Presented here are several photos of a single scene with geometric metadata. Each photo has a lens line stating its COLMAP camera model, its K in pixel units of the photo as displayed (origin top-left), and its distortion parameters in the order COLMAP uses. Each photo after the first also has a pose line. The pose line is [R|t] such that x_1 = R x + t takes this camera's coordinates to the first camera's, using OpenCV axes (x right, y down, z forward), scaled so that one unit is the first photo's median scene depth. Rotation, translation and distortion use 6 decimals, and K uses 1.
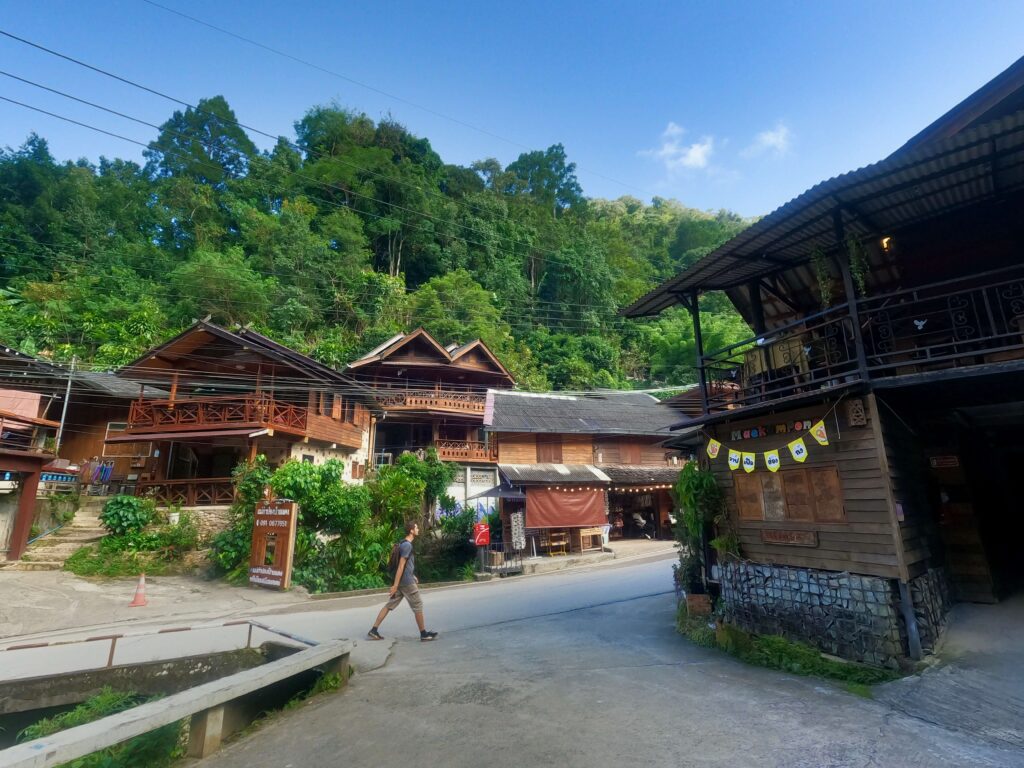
lens RADIAL K [[502.2, 0, 512.0], [0, 502.2, 384.0], [0, 0, 1]] dist [-0.000366, -0.000013]
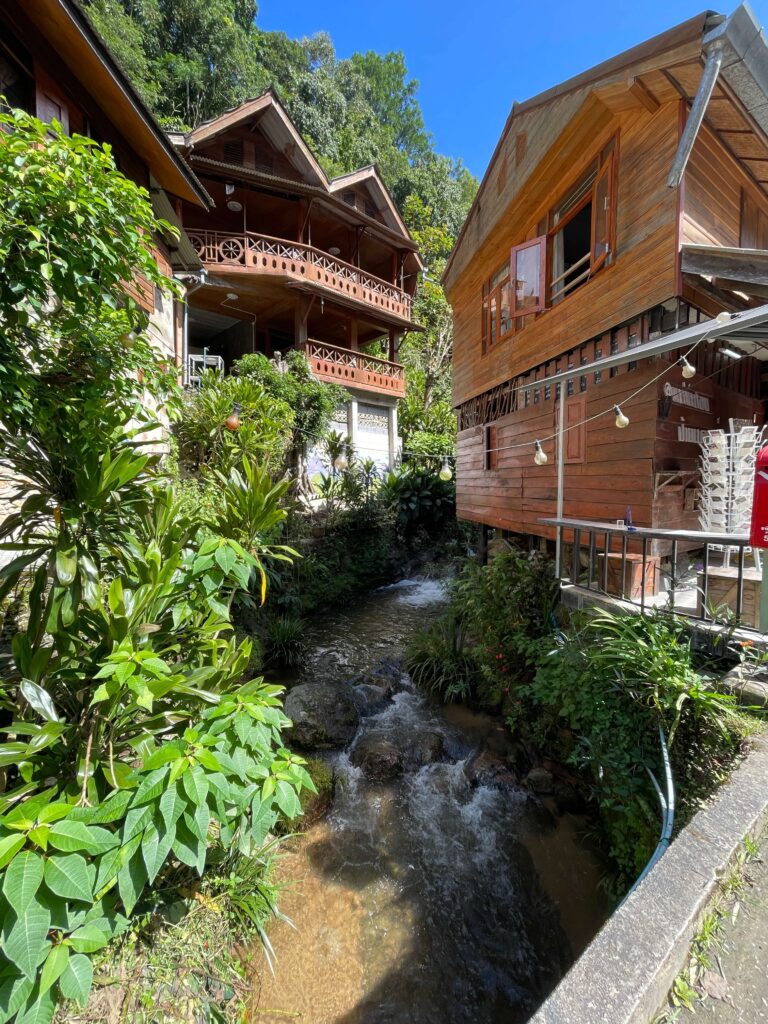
lens RADIAL K [[426.8, 0, 384.0], [0, 426.8, 512.0], [0, 0, 1]] dist [0.000752, 0.000068]
pose [[0.987641, 0.011570, 0.156305, -0.134923], [-0.058369, 0.952687, 0.298297, 0.145384], [-0.145458, -0.303734, 0.941588, 0.483756]]
